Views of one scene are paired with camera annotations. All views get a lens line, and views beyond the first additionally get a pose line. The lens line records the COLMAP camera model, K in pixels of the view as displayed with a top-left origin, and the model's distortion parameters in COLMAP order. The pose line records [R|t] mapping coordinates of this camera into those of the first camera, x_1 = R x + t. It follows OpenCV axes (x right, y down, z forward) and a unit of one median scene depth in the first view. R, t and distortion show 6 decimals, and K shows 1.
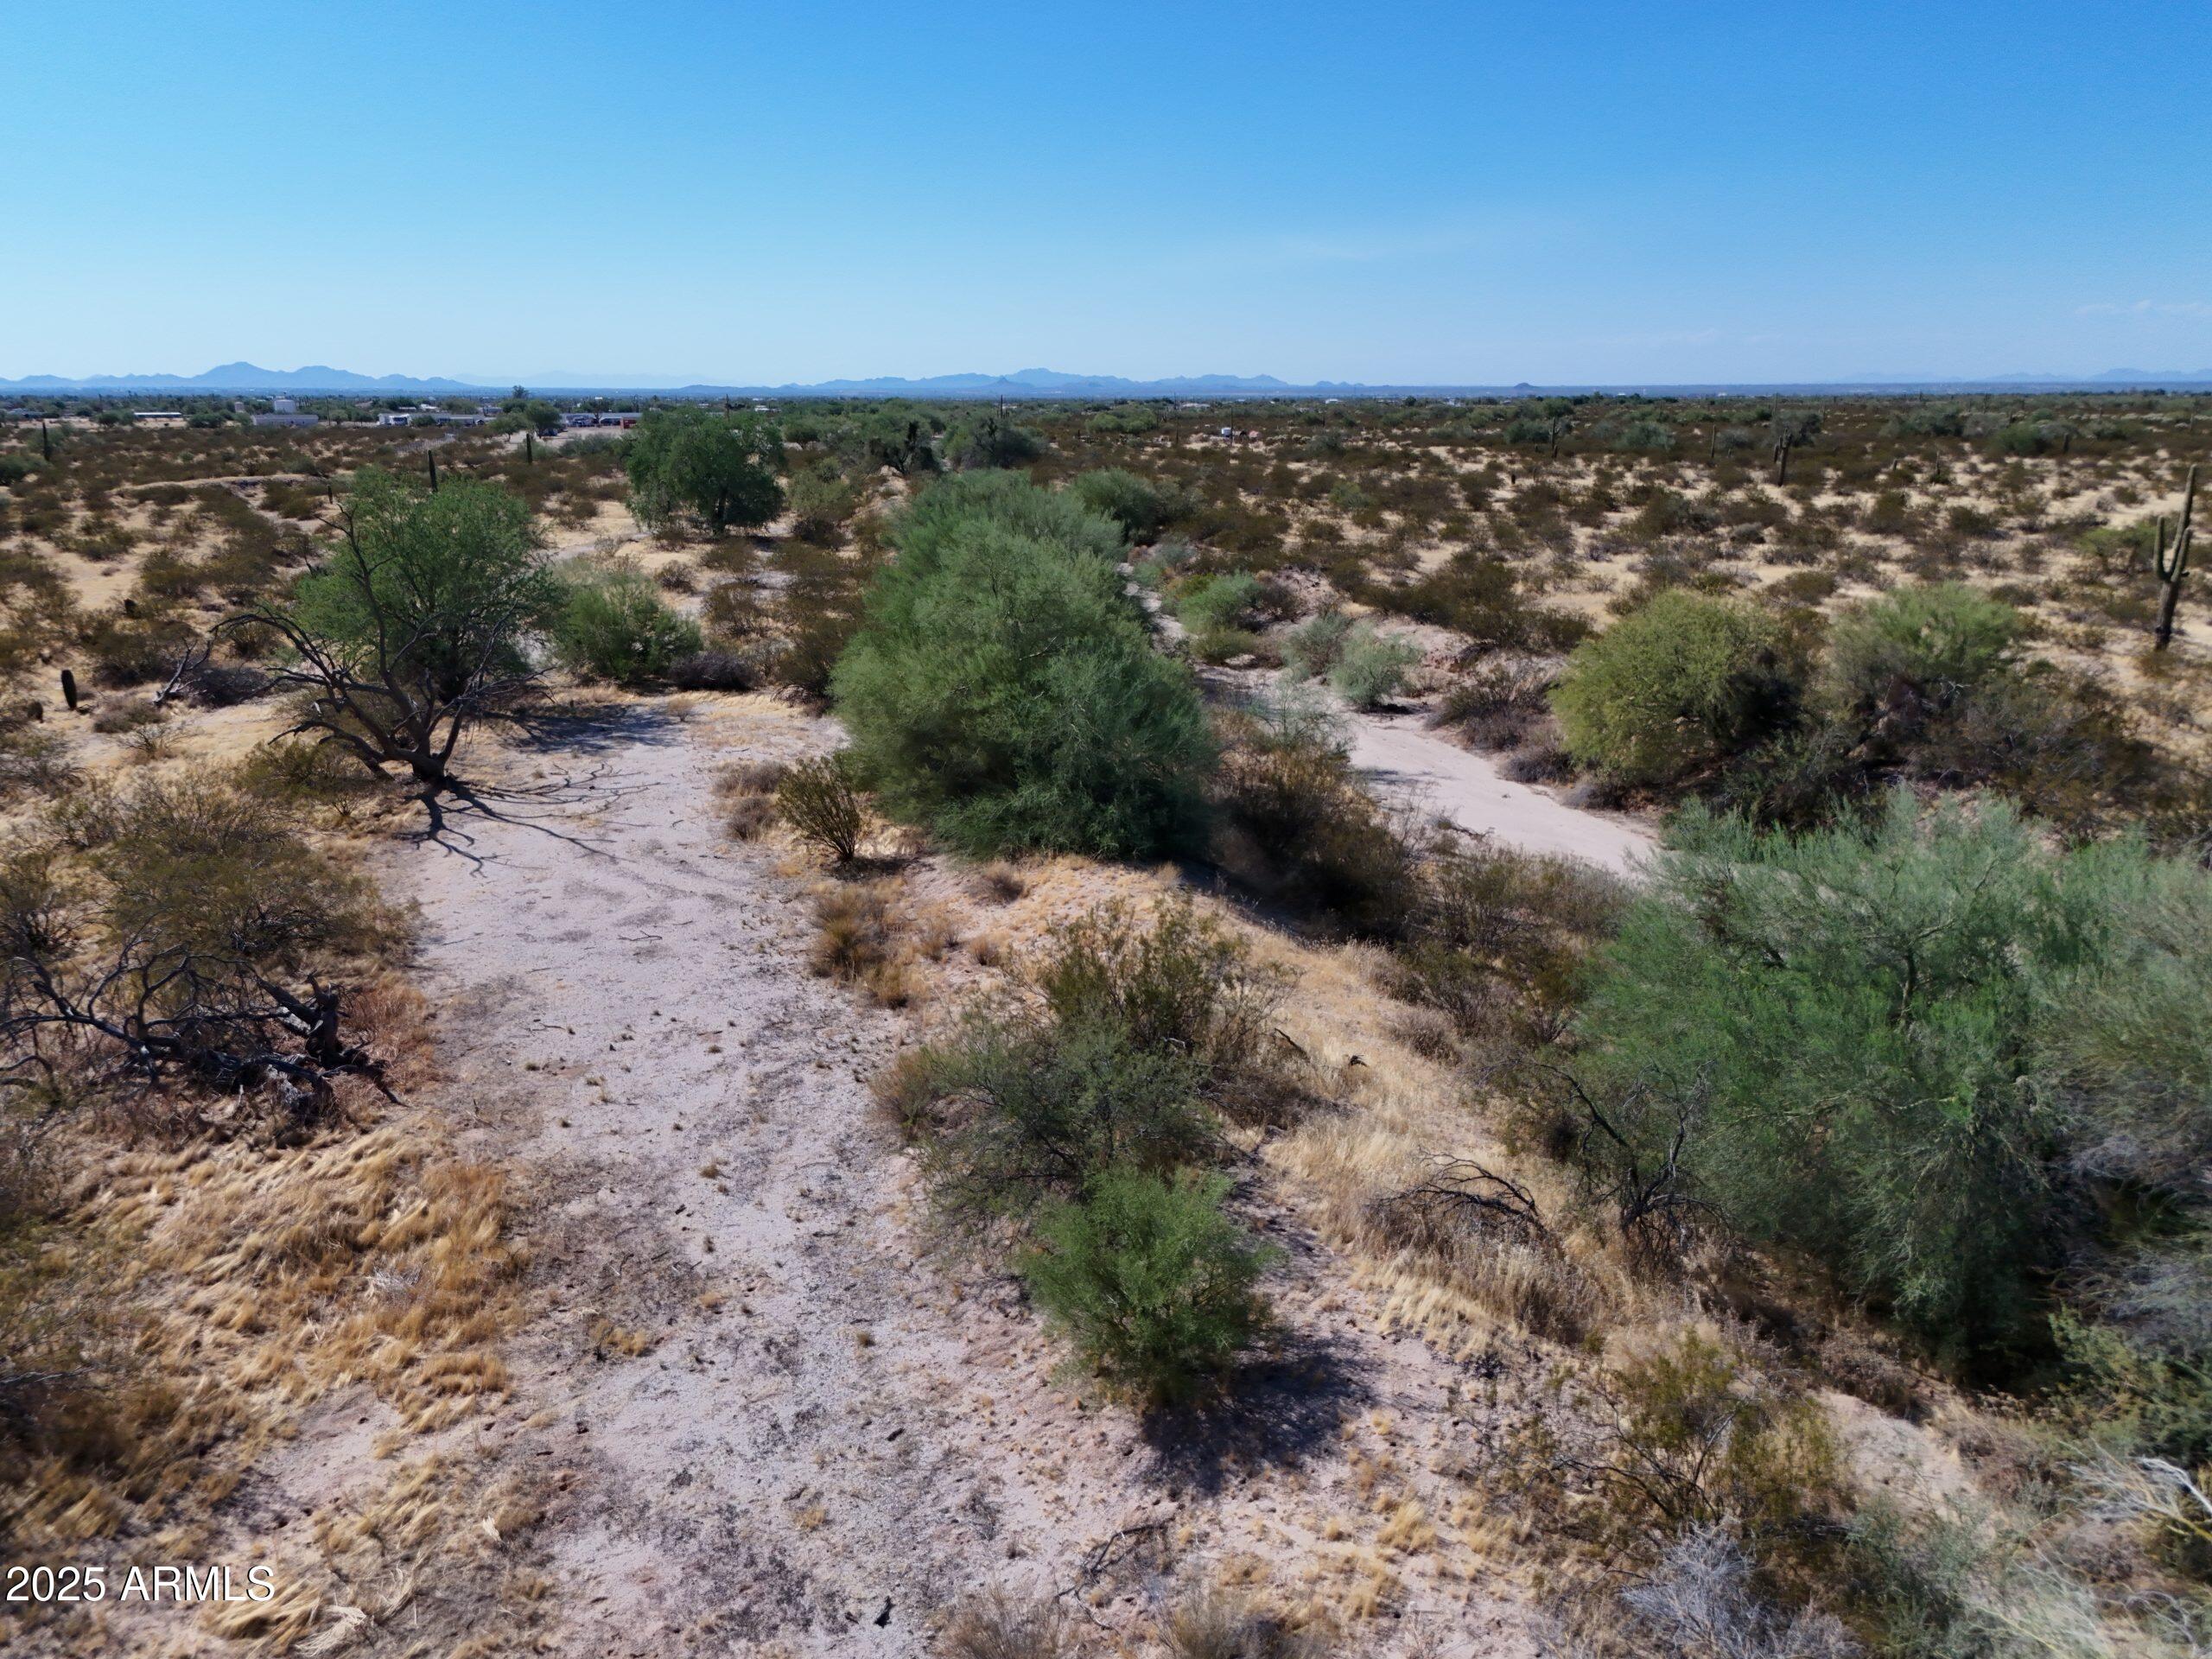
lens RADIAL K [[1640.2, 0, 1092.5], [0, 1640.2, 836.6], [0, 0, 1]] dist [0.053292, -0.041295]
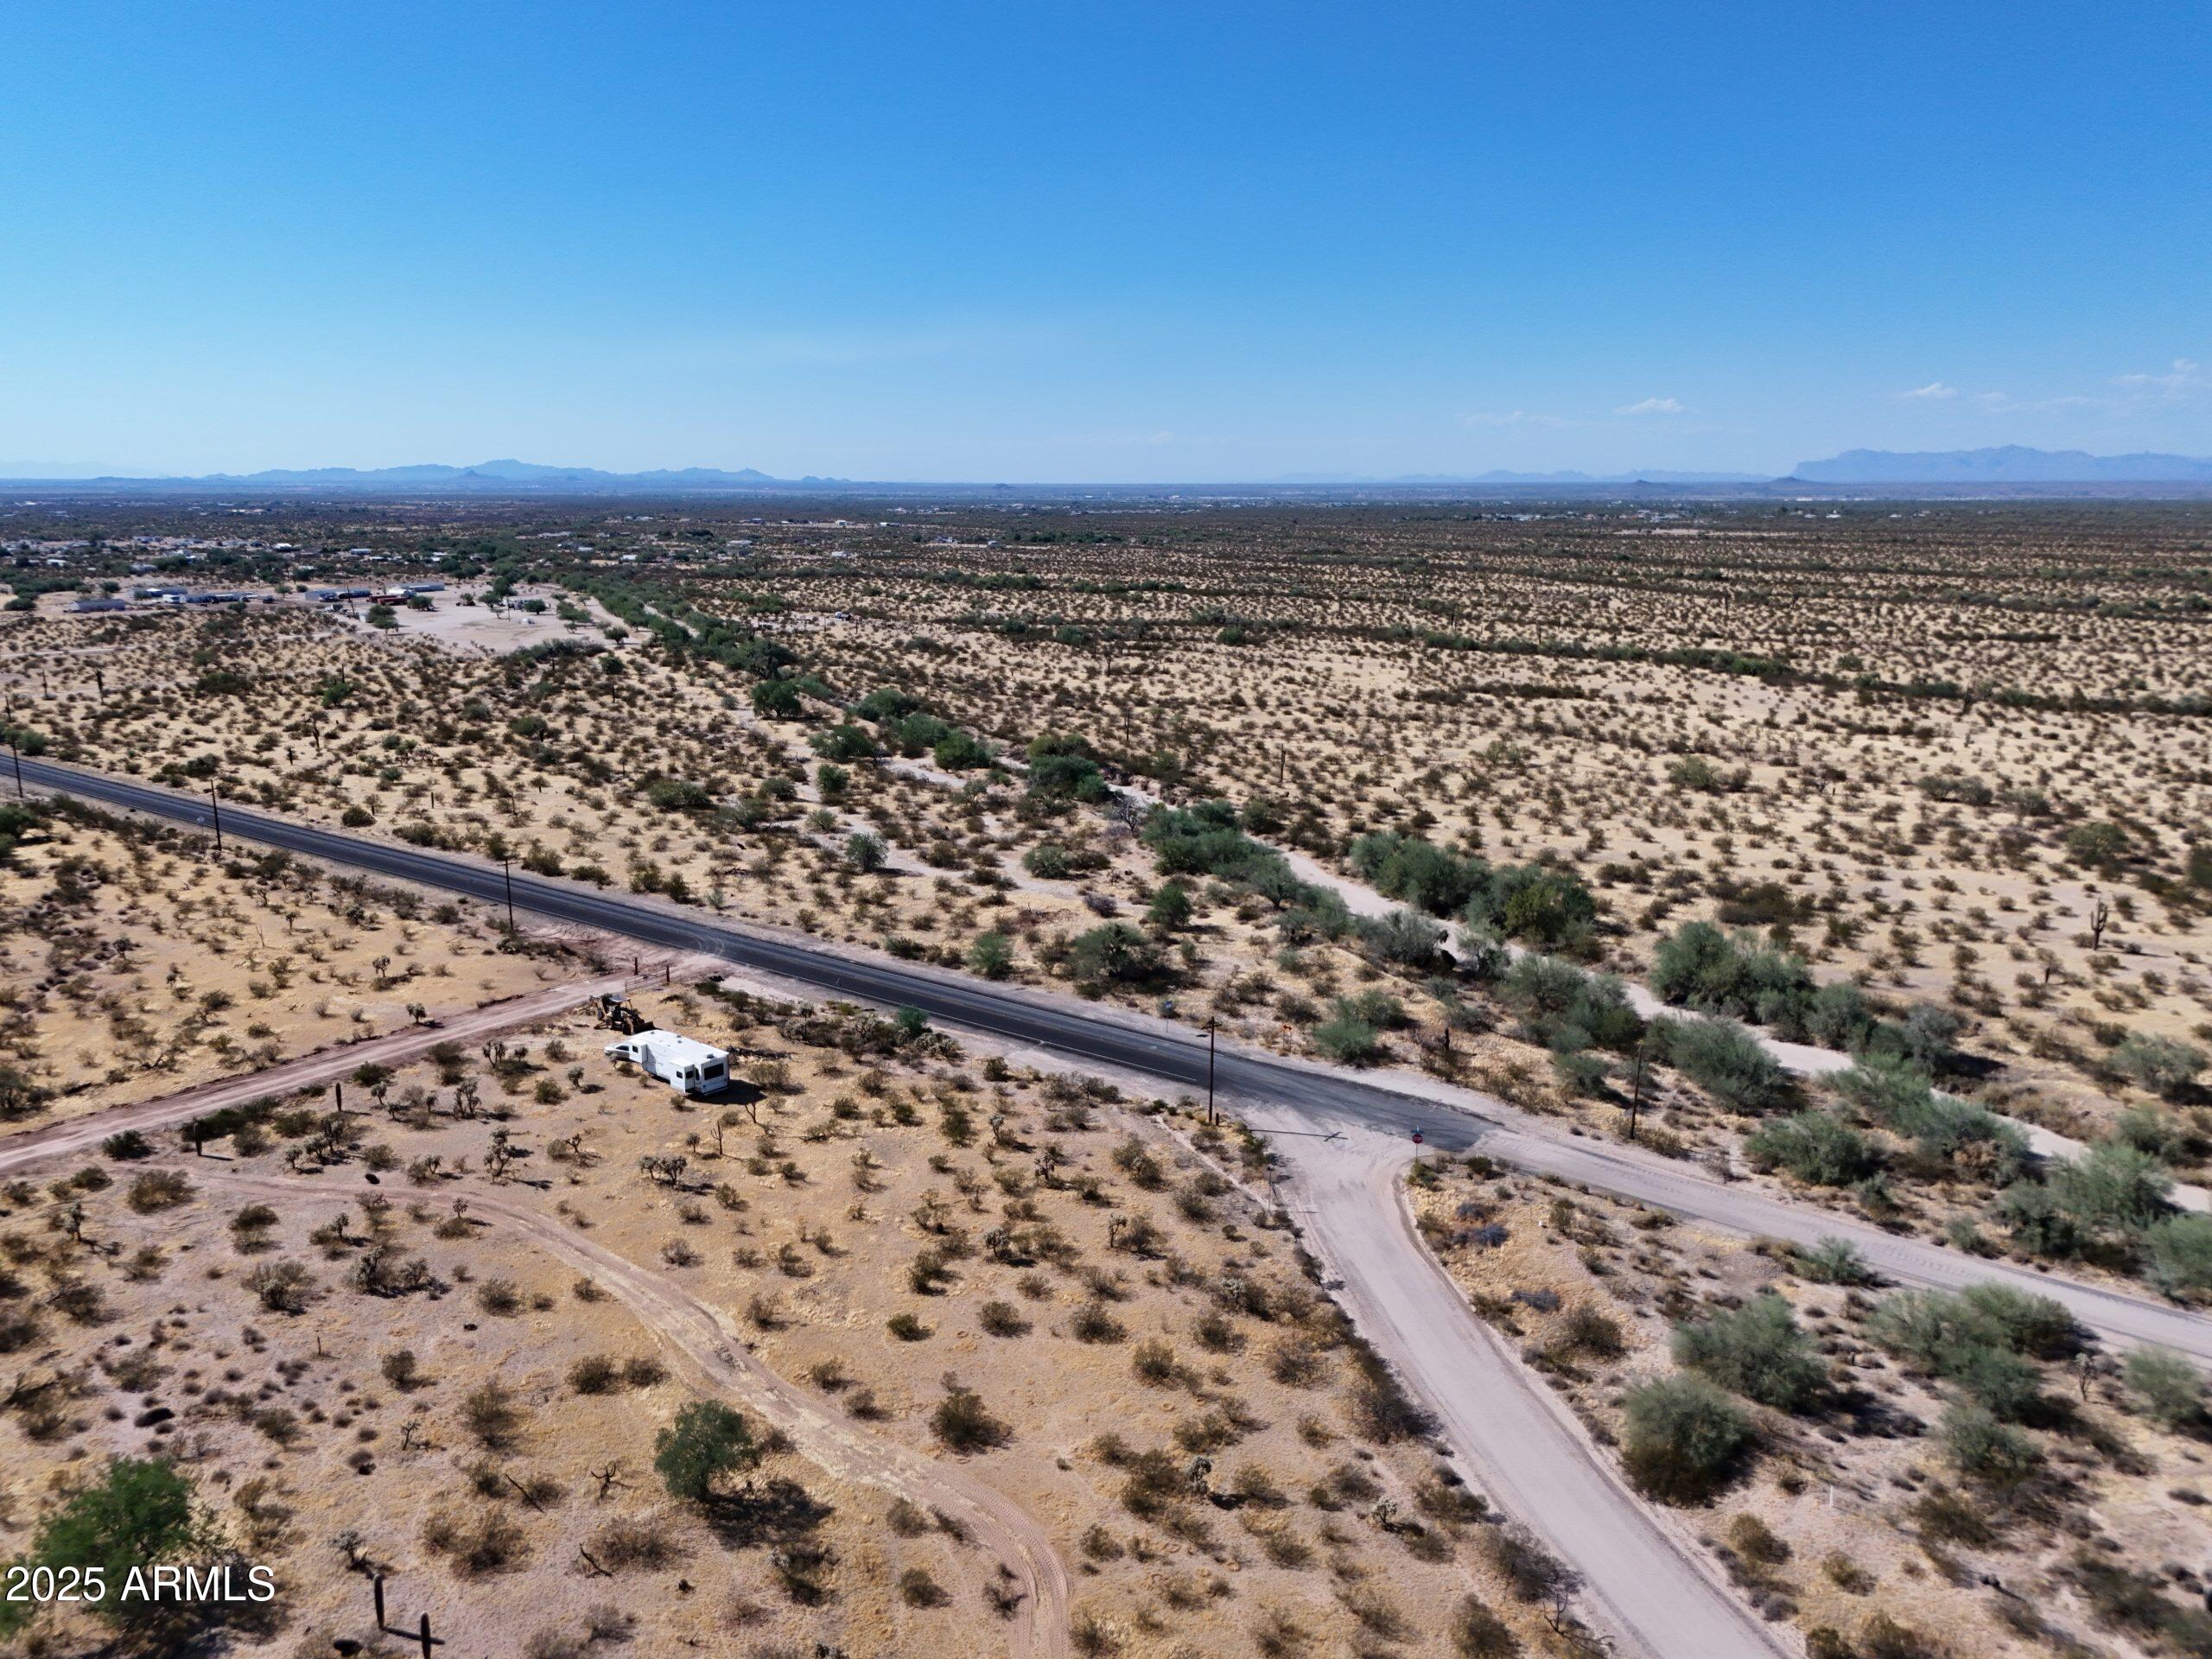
lens RADIAL K [[1640.2, 0, 1100.1], [0, 1640.2, 834.3], [0, 0, 1]] dist [0.053292, -0.041295]
pose [[0.953856, -0.061028, 0.293999, -0.656336], [0.076994, 0.996102, -0.043032, 0.260516], [-0.290227, 0.063683, 0.954837, -2.519181]]
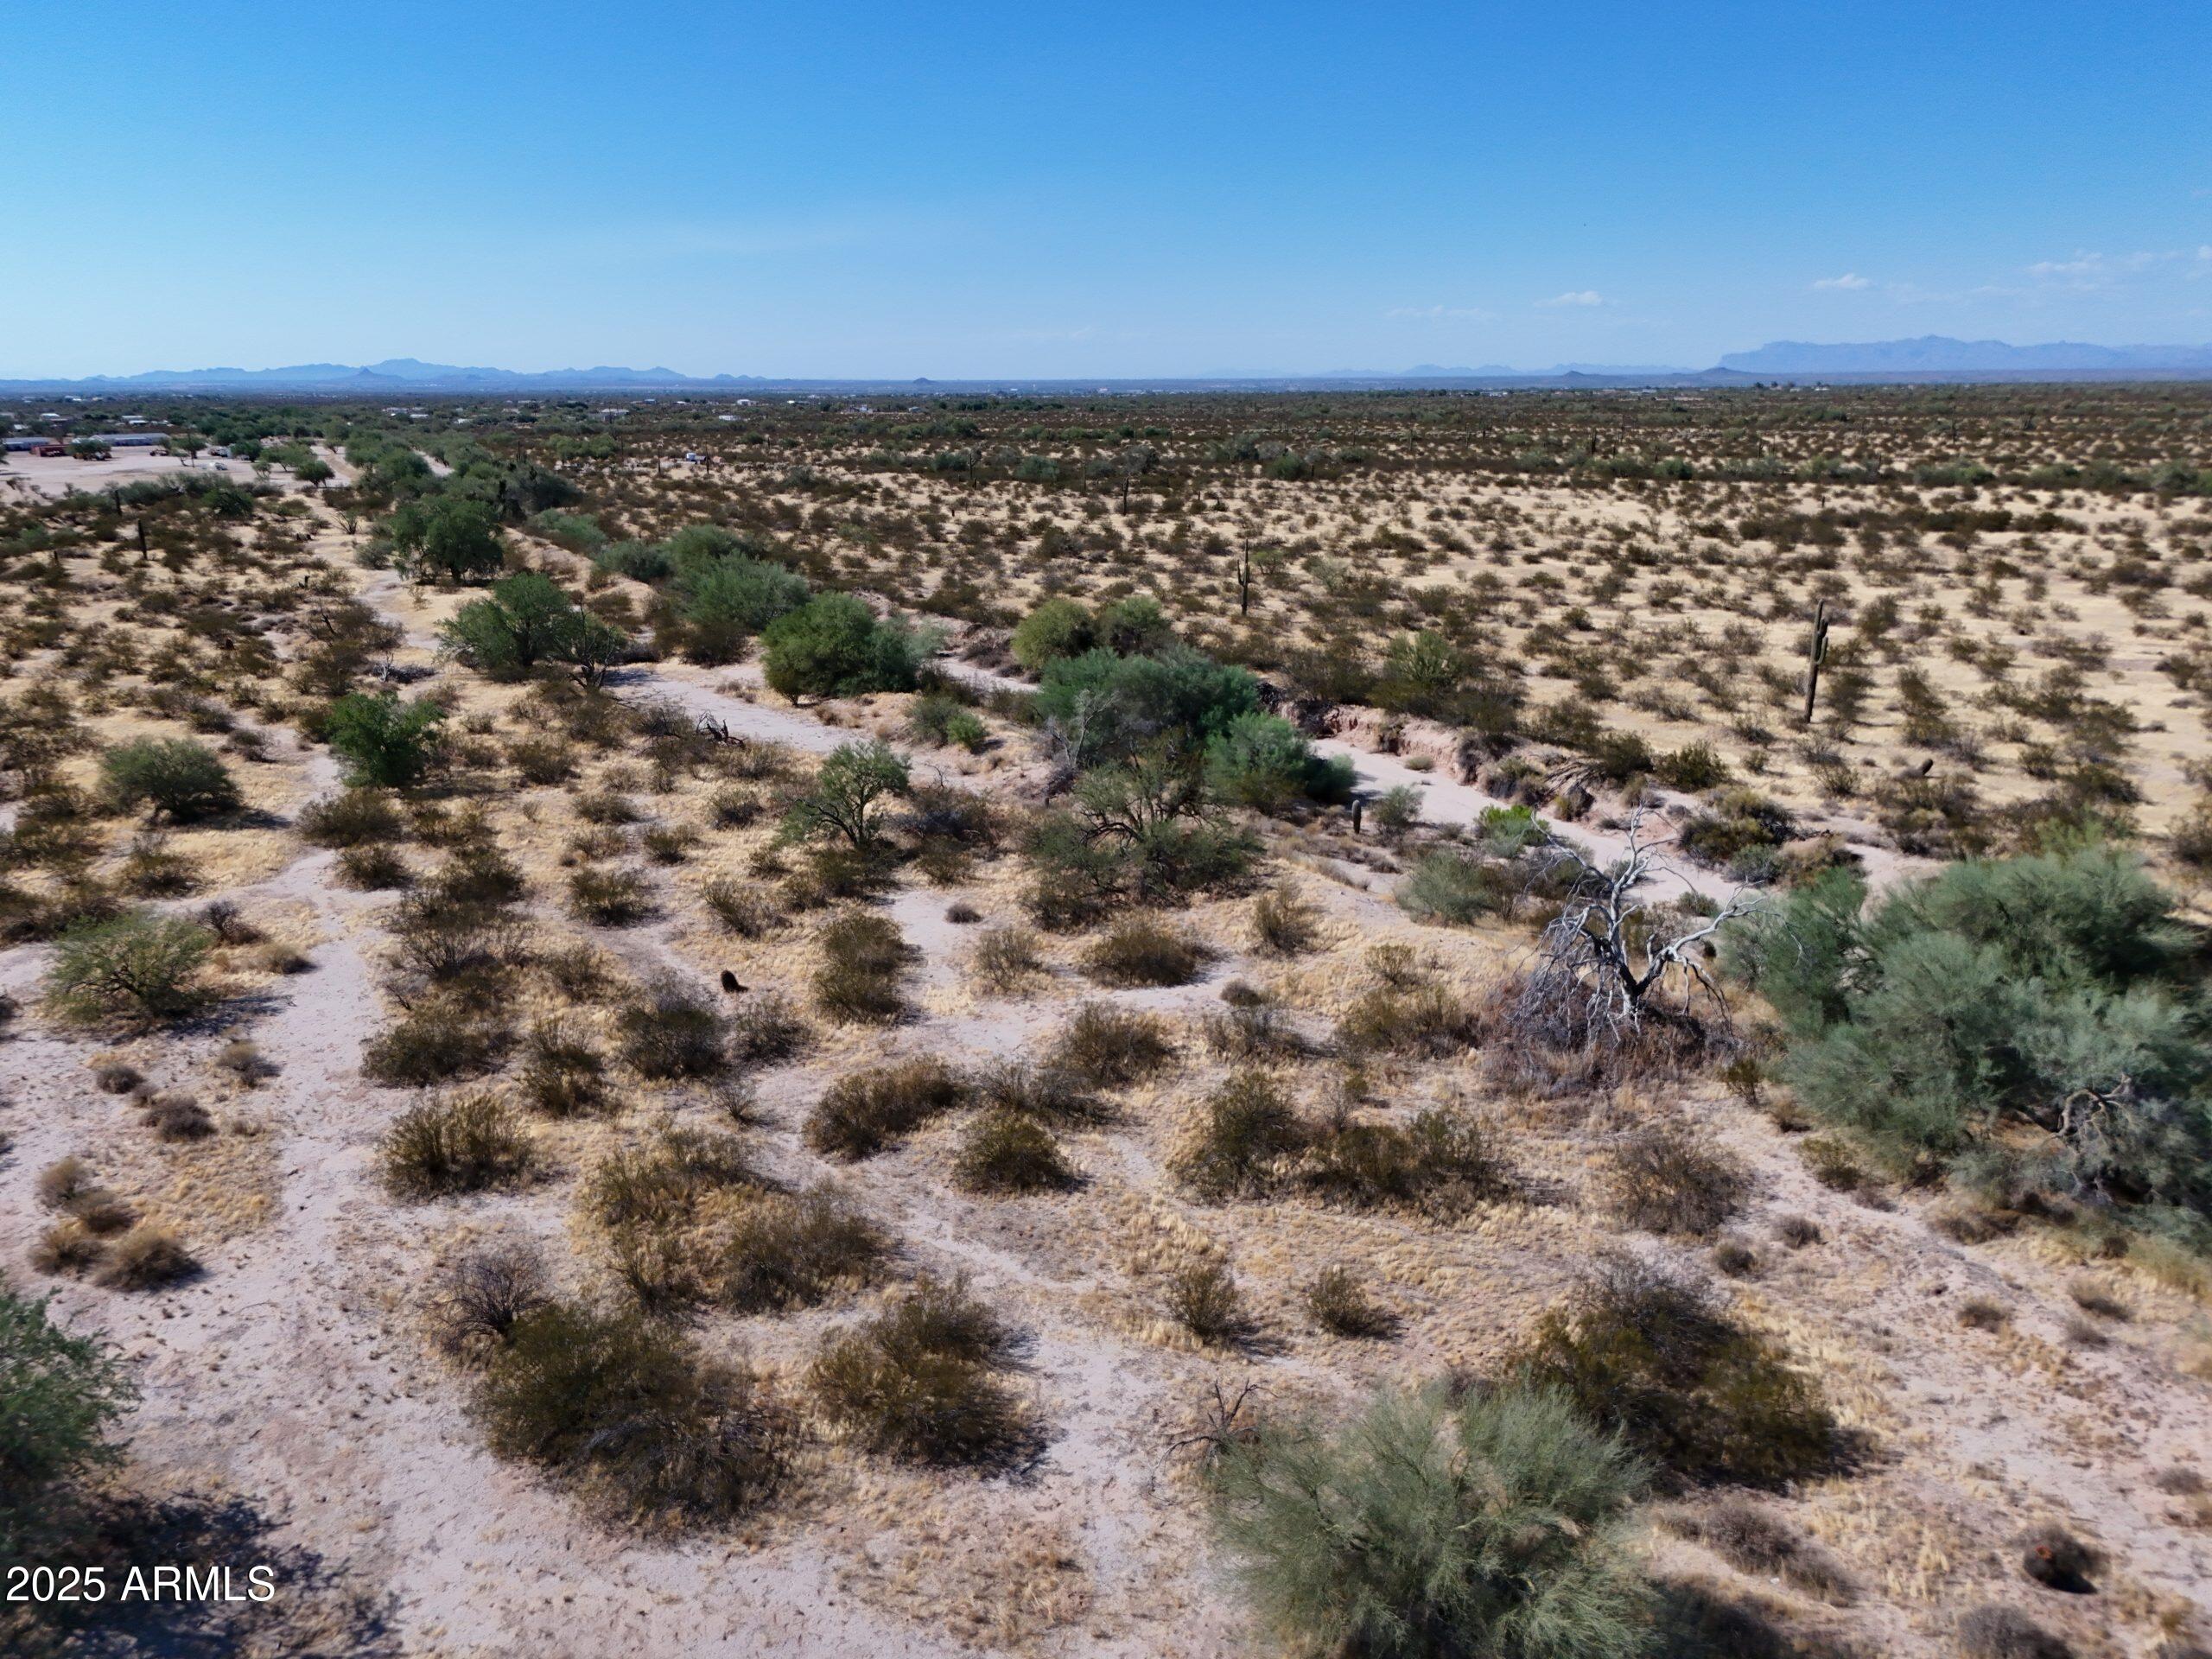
lens RADIAL K [[1640.2, 0, 1103.7], [0, 1640.2, 839.1], [0, 0, 1]] dist [0.053292, -0.041295]
pose [[0.938444, -0.096329, 0.331729, -0.218853], [0.094552, 0.995287, 0.021532, 0.083473], [-0.332240, 0.011159, 0.943129, -0.687538]]
